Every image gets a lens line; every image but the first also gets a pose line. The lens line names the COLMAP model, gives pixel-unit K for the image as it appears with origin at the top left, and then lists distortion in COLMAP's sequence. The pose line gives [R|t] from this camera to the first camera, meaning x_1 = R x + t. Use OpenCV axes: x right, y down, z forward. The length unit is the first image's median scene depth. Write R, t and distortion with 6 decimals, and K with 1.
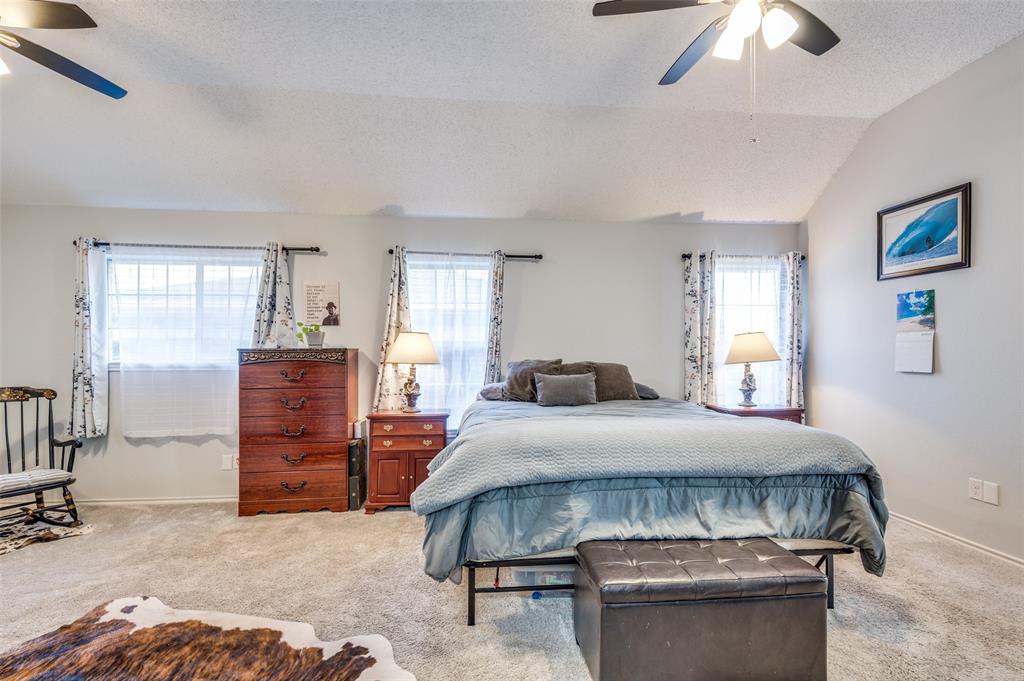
lens RADIAL K [[476.0, 0, 518.9], [0, 476.0, 342.2], [0, 0, 1]] dist [0.030445, -0.015217]
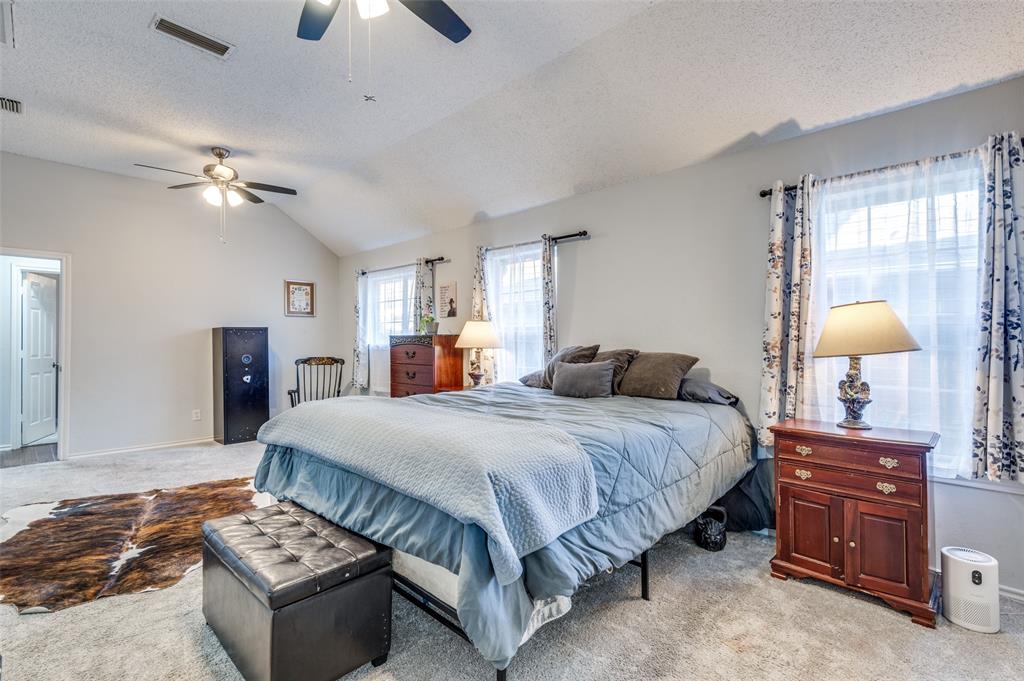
lens RADIAL K [[460.8, 0, 526.7], [0, 460.8, 334.7], [0, 0, 1]] dist [0.043368, -0.029269]
pose [[0.665621, -0.007879, -0.746248, 0.641324], [0.011570, 0.999933, -0.000238, 0.014867], [0.746200, -0.008476, 0.665668, 0.327889]]
